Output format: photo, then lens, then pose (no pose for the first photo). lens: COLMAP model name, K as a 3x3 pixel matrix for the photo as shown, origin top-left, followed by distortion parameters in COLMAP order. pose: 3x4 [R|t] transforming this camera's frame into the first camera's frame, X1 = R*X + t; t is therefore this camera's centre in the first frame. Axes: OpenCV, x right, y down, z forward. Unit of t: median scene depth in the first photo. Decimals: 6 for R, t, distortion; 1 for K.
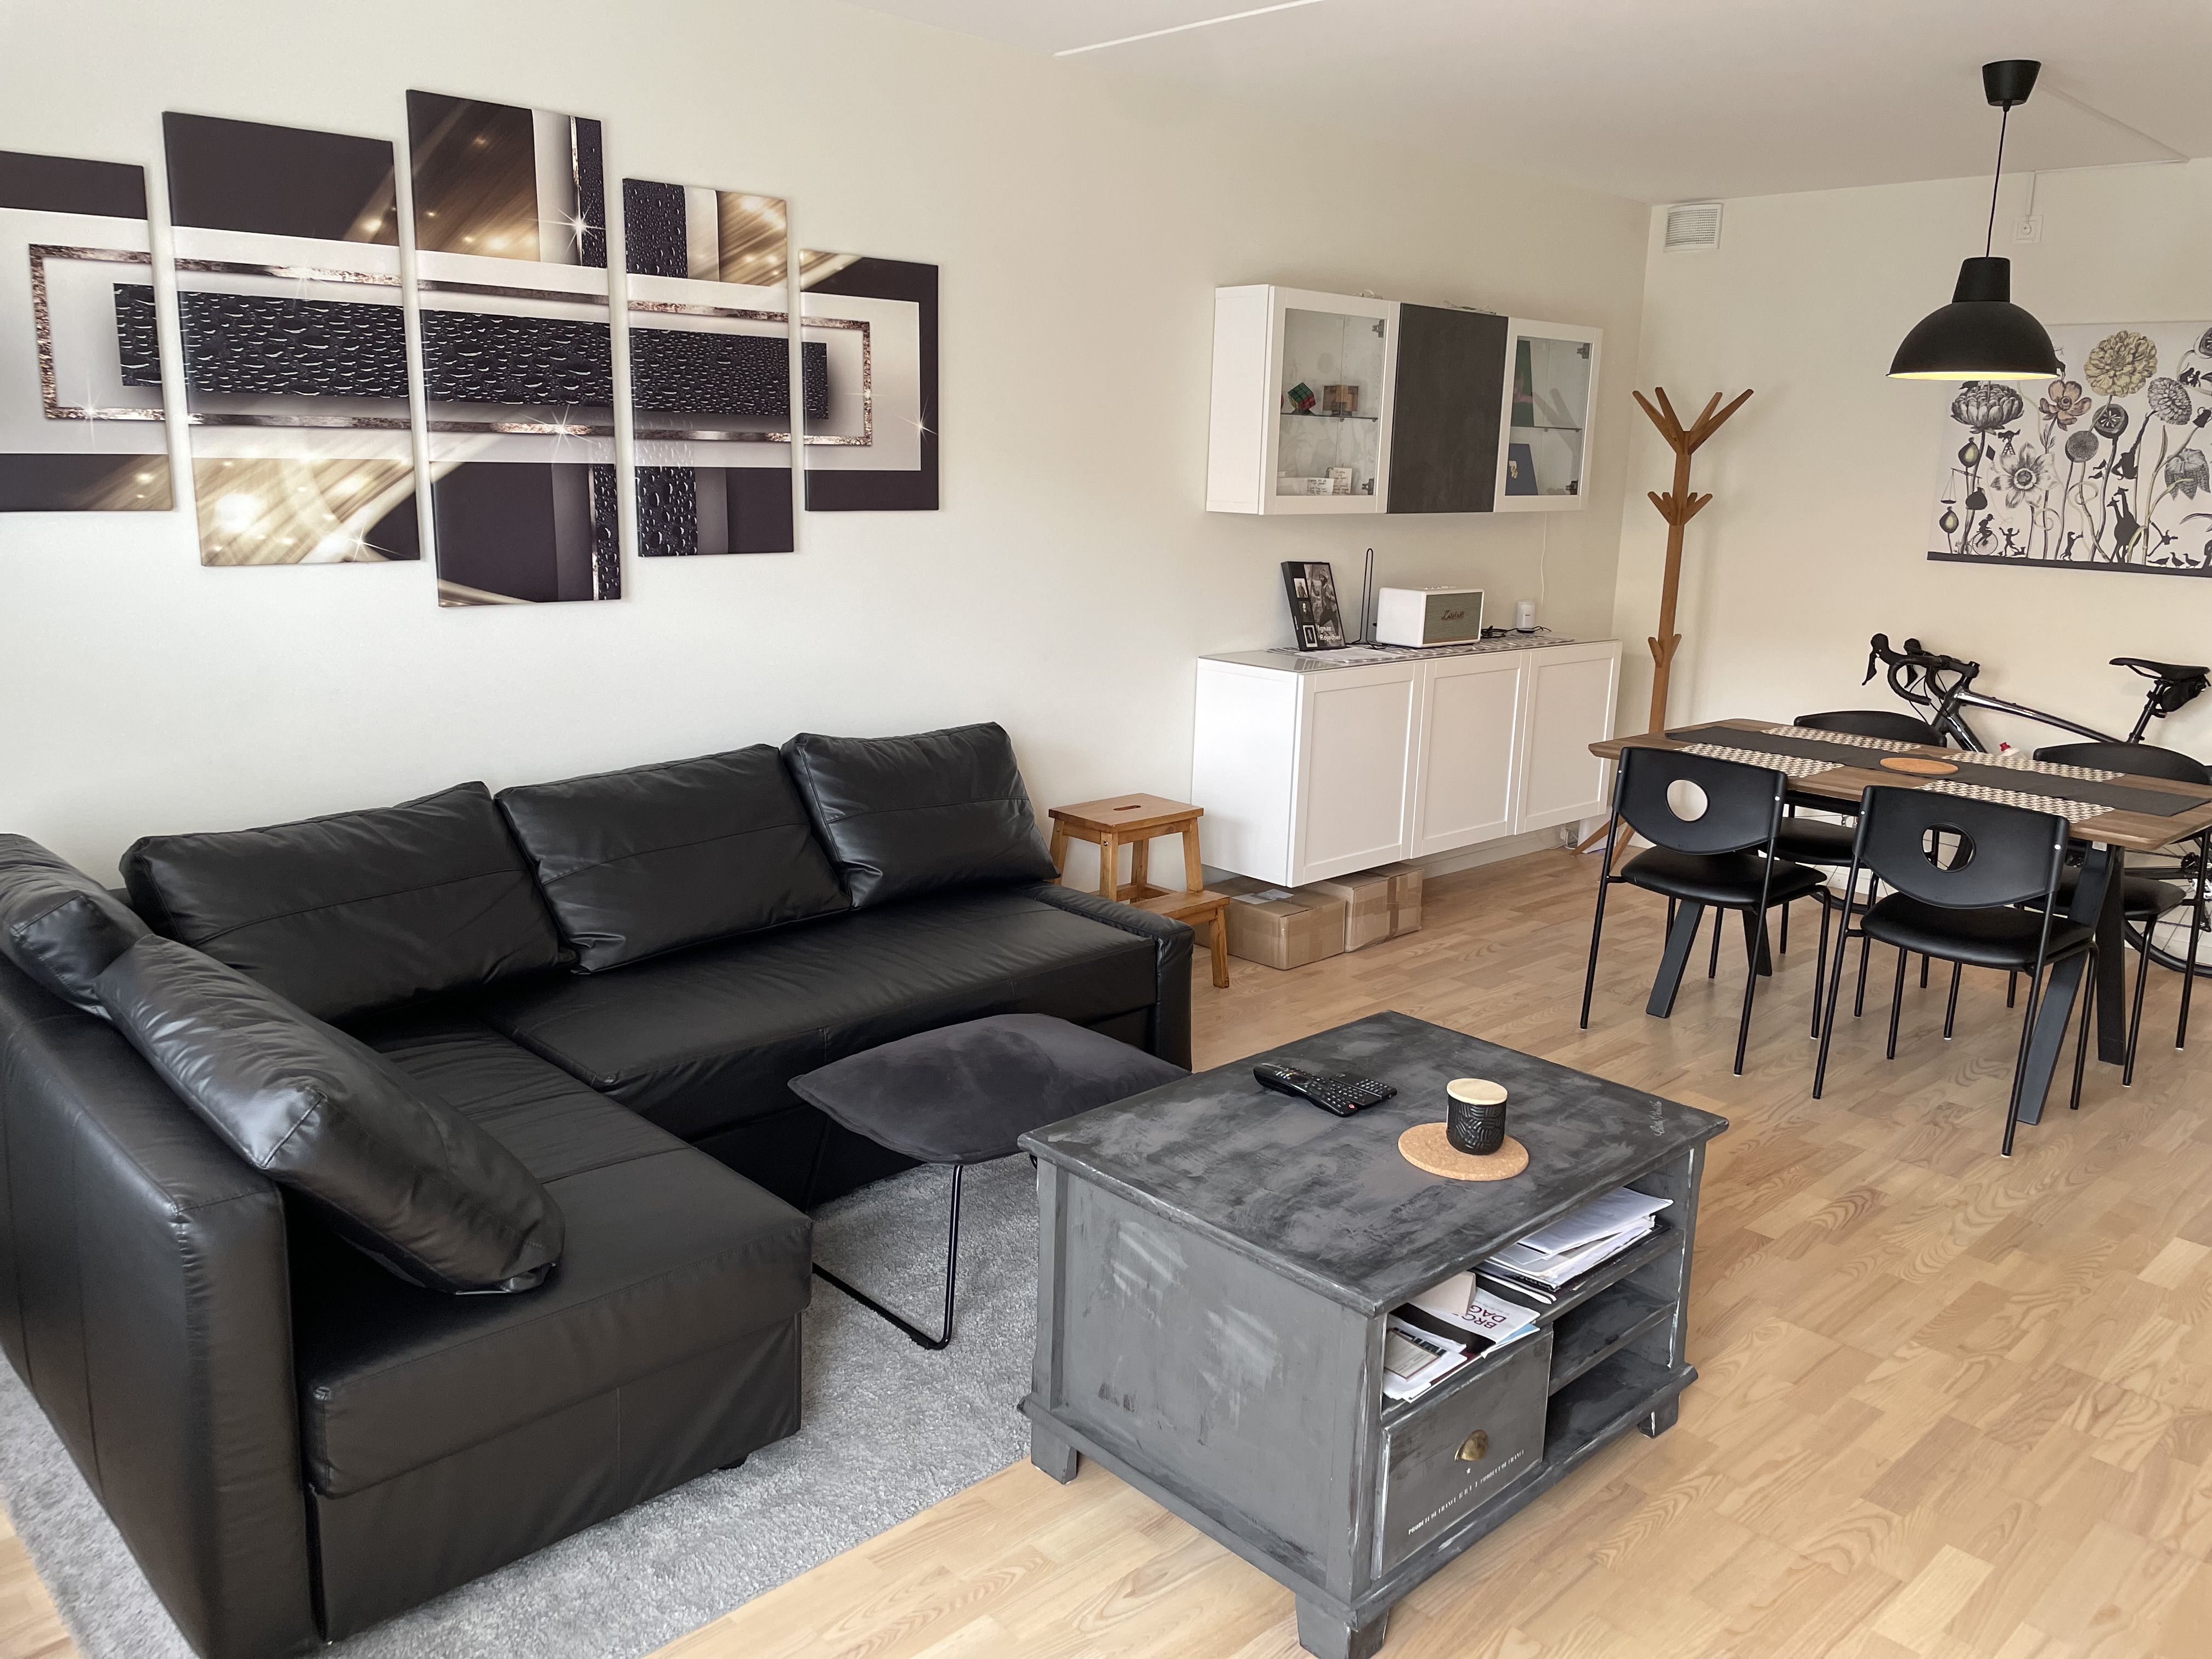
lens RADIAL K [[1678.2, 0, 1113.3], [0, 1678.2, 835.3], [0, 0, 1]] dist [0.059762, -0.079342]
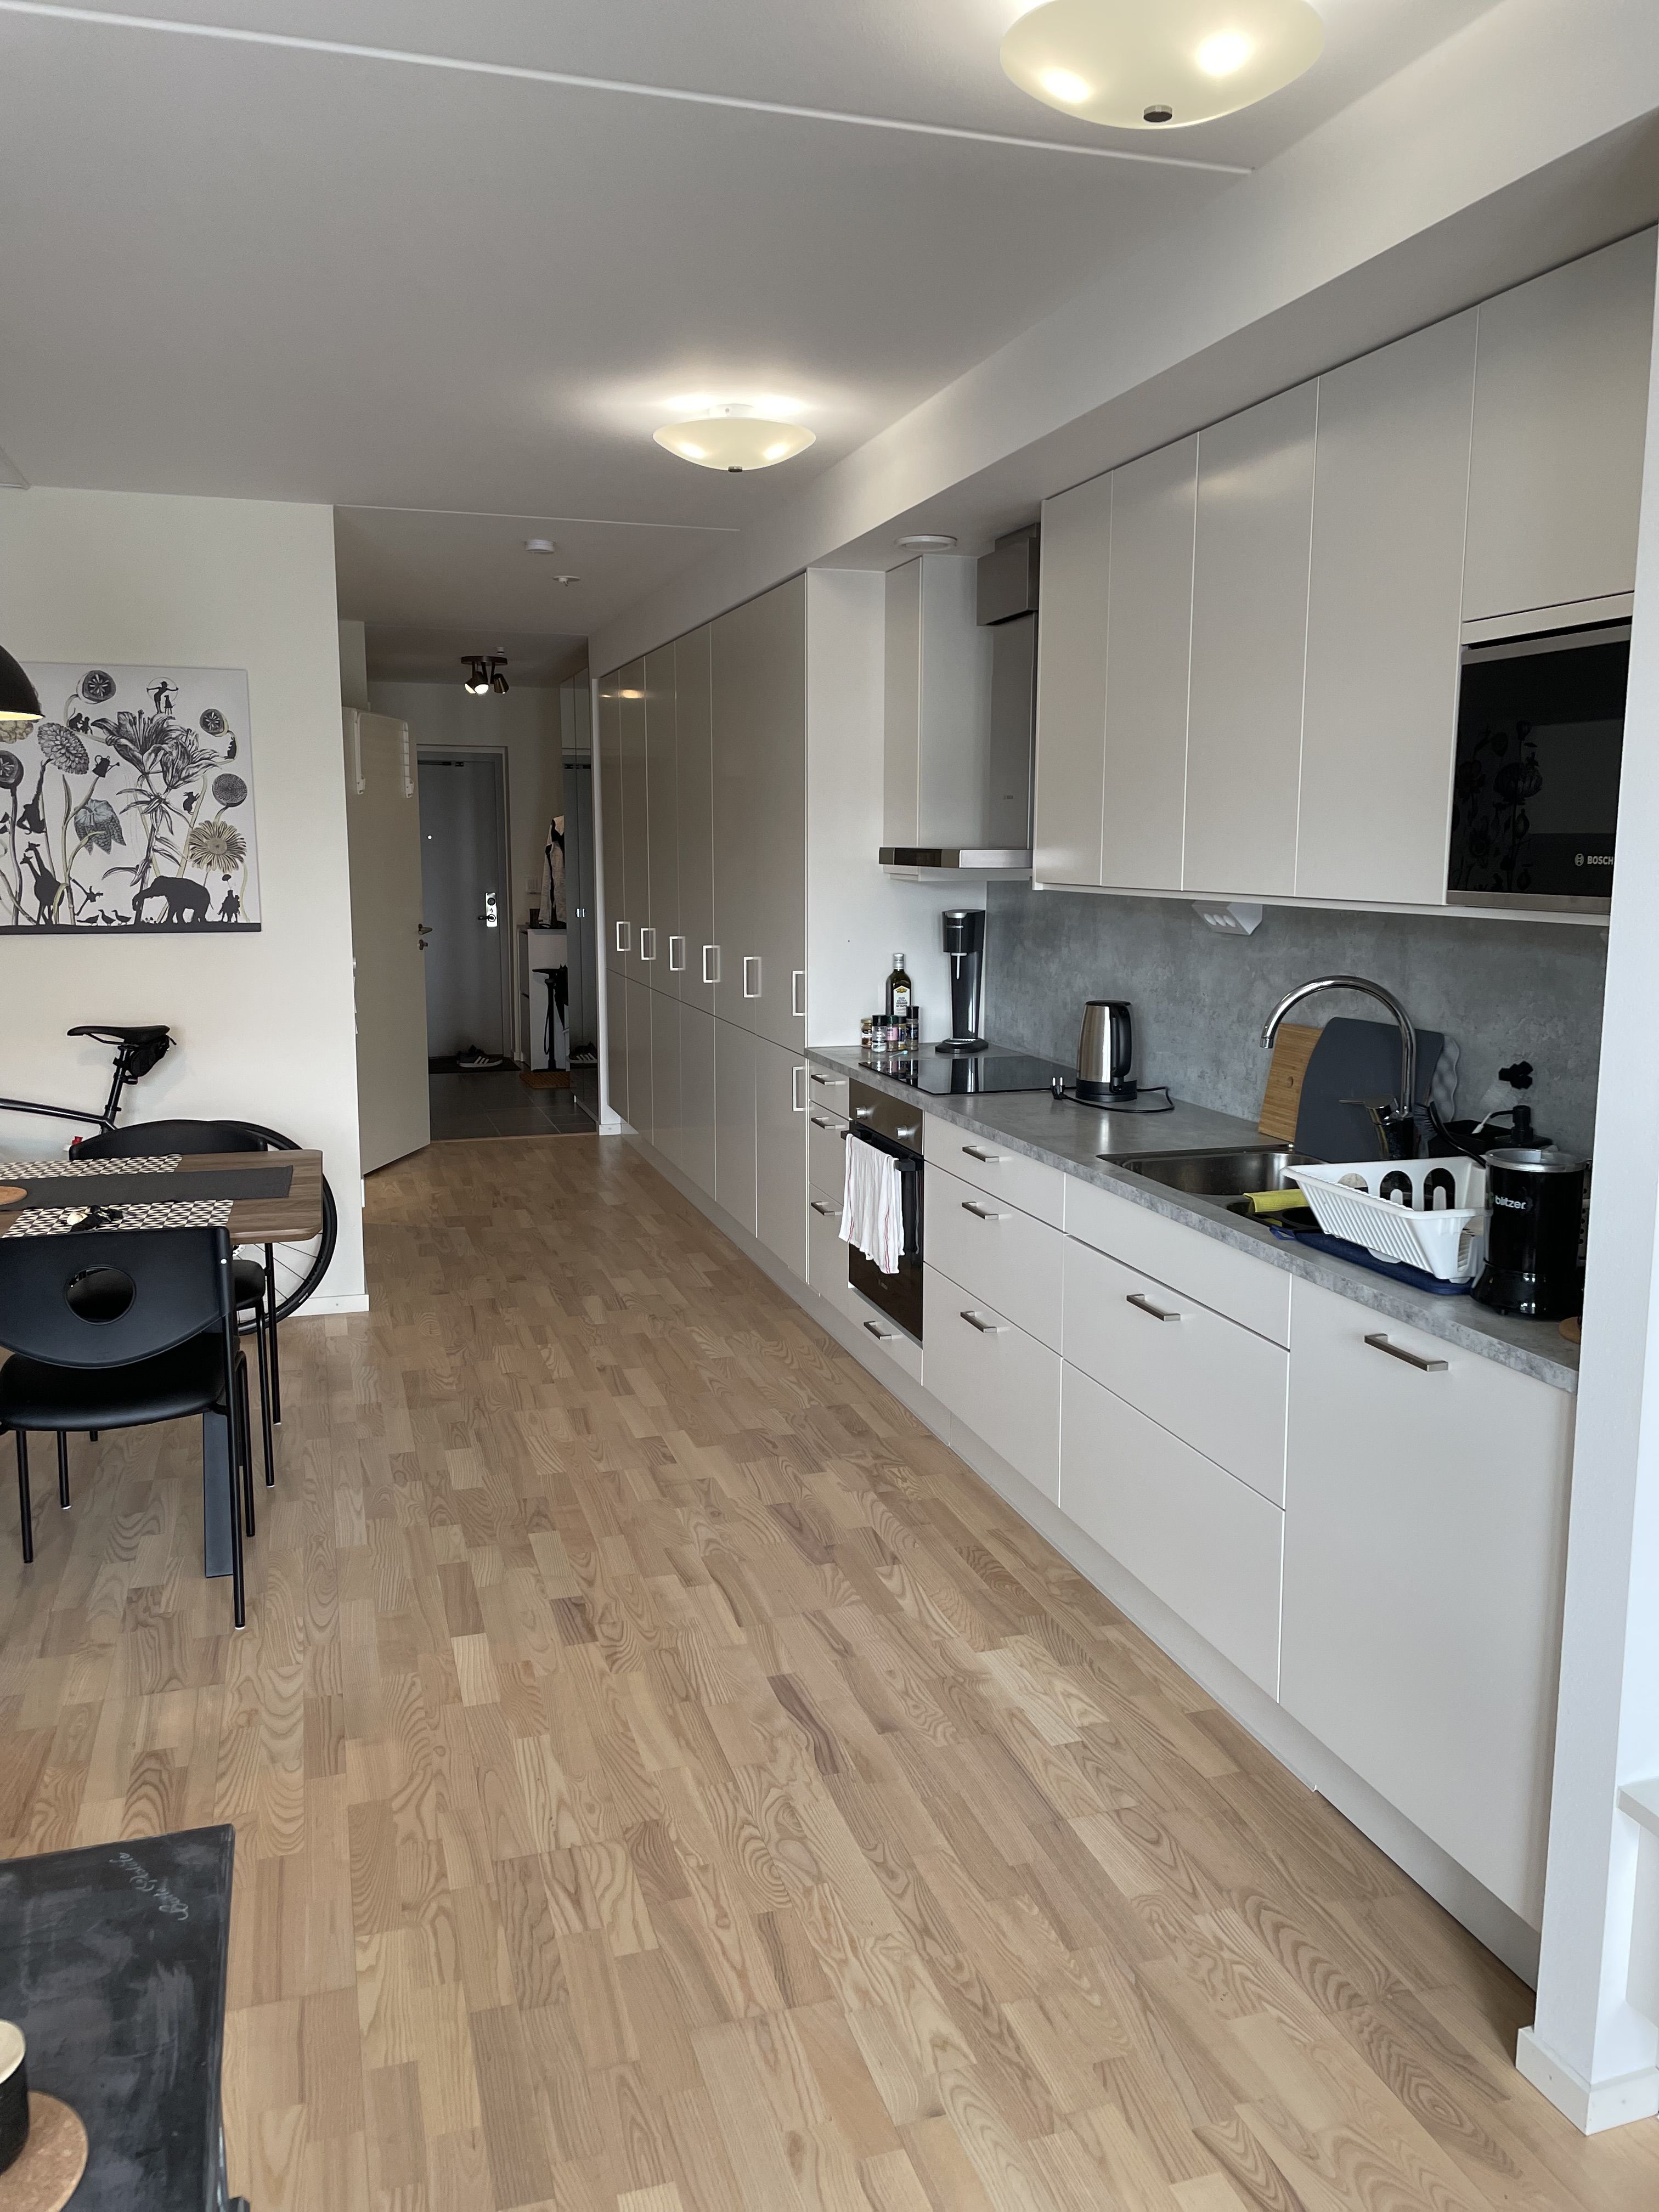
lens RADIAL K [[1678.2, 0, 843.1], [0, 1678.2, 1091.2], [0, 0, 1]] dist [0.059762, -0.079342]
pose [[0.441399, -0.162860, 0.882408, -0.033847], [0.207644, 0.975238, 0.076125, -0.056839], [-0.872955, 0.149625, 0.464286, 0.231736]]
